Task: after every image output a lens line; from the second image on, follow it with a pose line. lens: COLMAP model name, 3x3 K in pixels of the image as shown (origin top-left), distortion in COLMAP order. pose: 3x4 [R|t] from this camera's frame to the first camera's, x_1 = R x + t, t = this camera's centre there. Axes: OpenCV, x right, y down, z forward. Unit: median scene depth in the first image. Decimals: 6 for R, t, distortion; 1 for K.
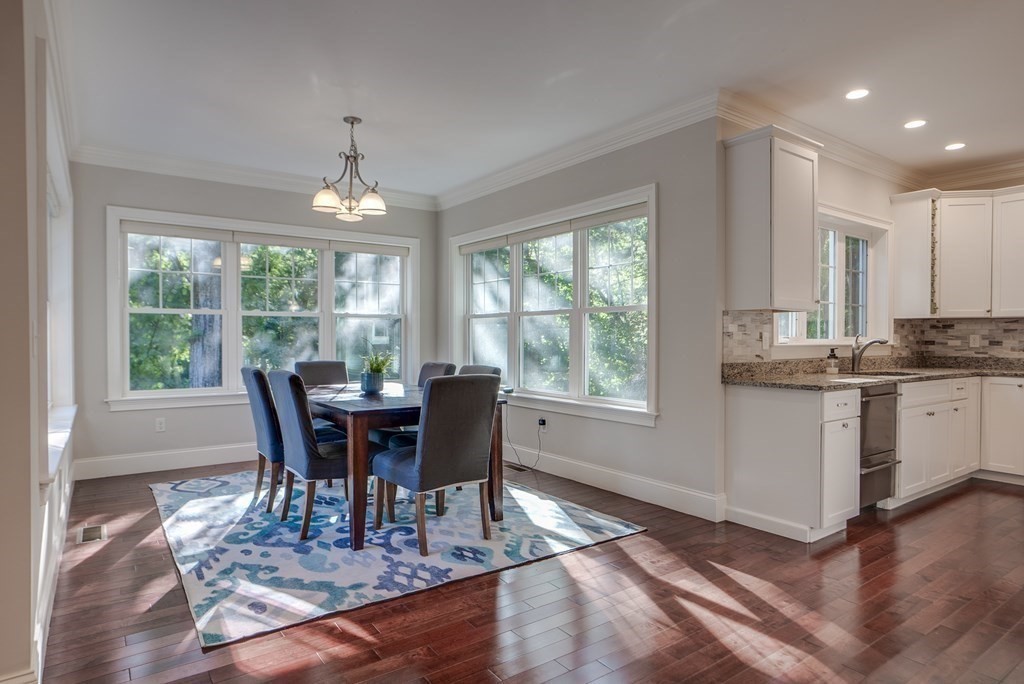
lens RADIAL K [[596.1, 0, 506.2], [0, 596.1, 341.6], [0, 0, 1]] dist [-0.023641, 0.015603]
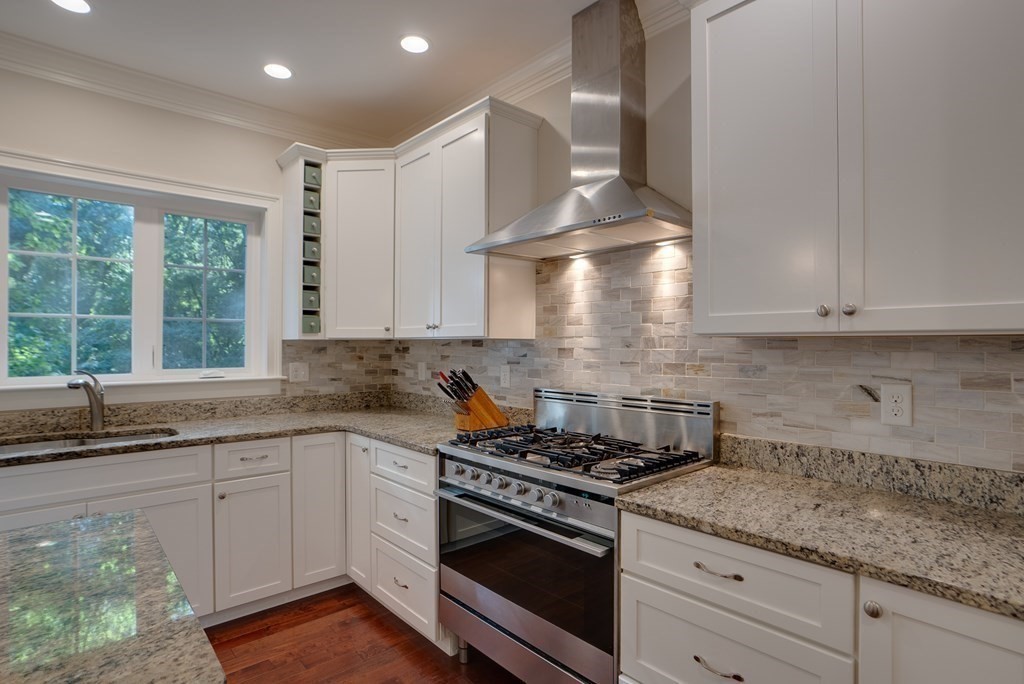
lens RADIAL K [[529.7, 0, 514.5], [0, 529.7, 341.1], [0, 0, 1]] dist [-0.024900, 0.000804]
pose [[0.995899, -0.002680, 0.090437, 0.968668], [0.003464, 0.999958, -0.008512, -0.035499], [-0.090411, 0.008791, 0.995866, 0.423265]]
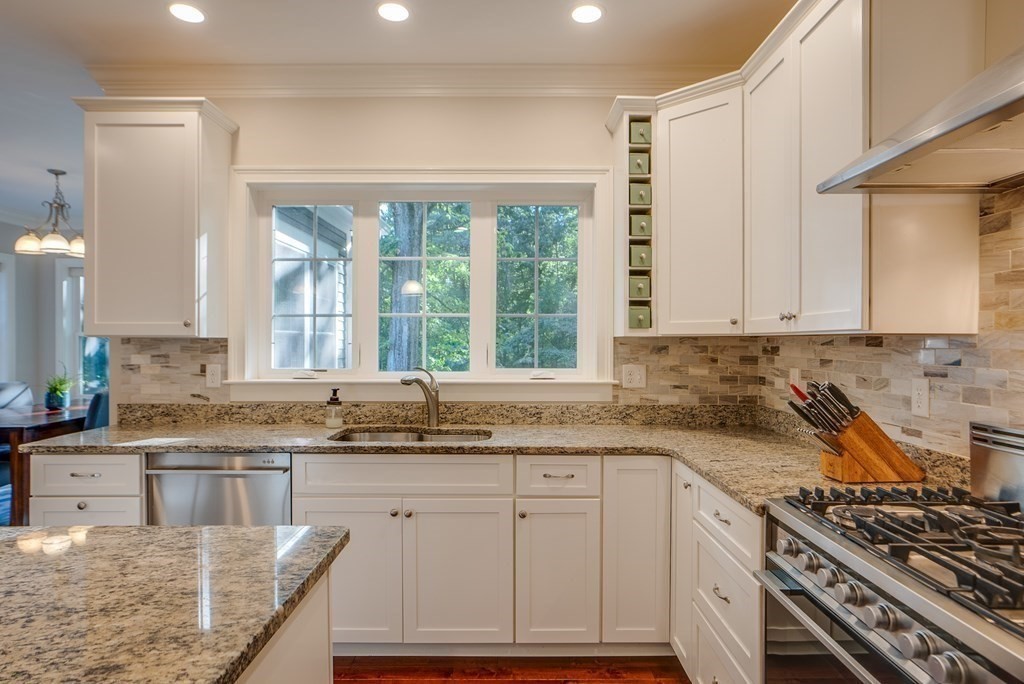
lens RADIAL K [[596.1, 0, 517.3], [0, 596.1, 341.7], [0, 0, 1]] dist [-0.023641, 0.015603]
pose [[0.811554, -0.001571, -0.584275, 1.023443], [-0.001708, 0.999986, -0.005060, -0.035425], [0.584275, 0.005104, 0.811540, 0.538070]]
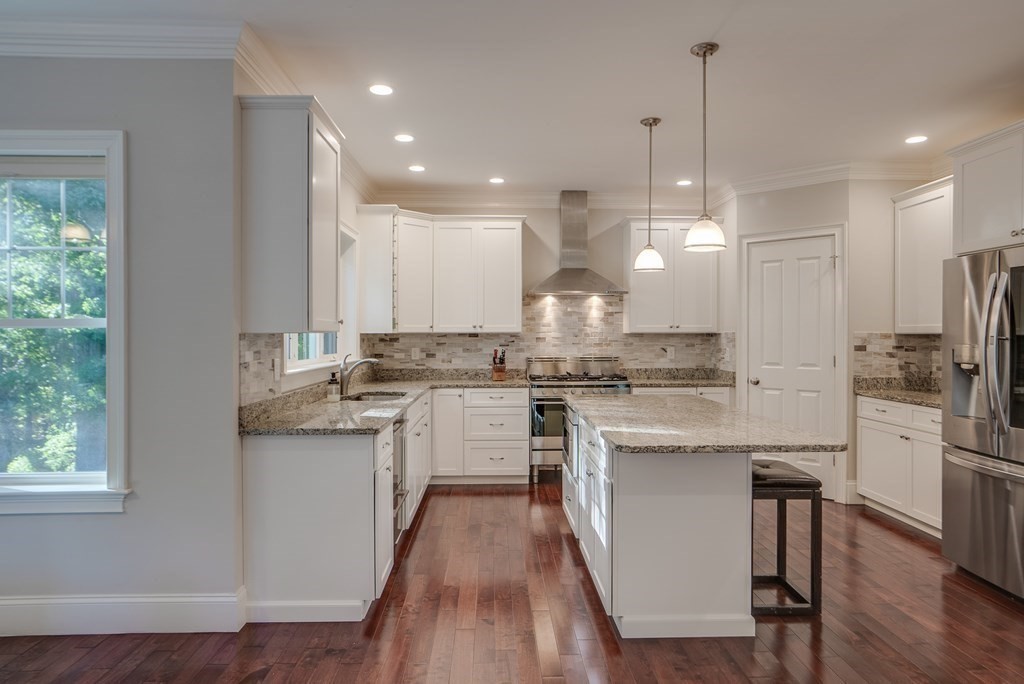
lens RADIAL K [[642.7, 0, 506.9], [0, 642.7, 336.6], [0, 0, 1]] dist [0.003056, 0.000924]
pose [[0.570005, -0.006351, 0.821617, -0.073868], [0.007036, 0.999971, 0.002848, -0.039166], [-0.821611, 0.004158, 0.570033, 0.234106]]
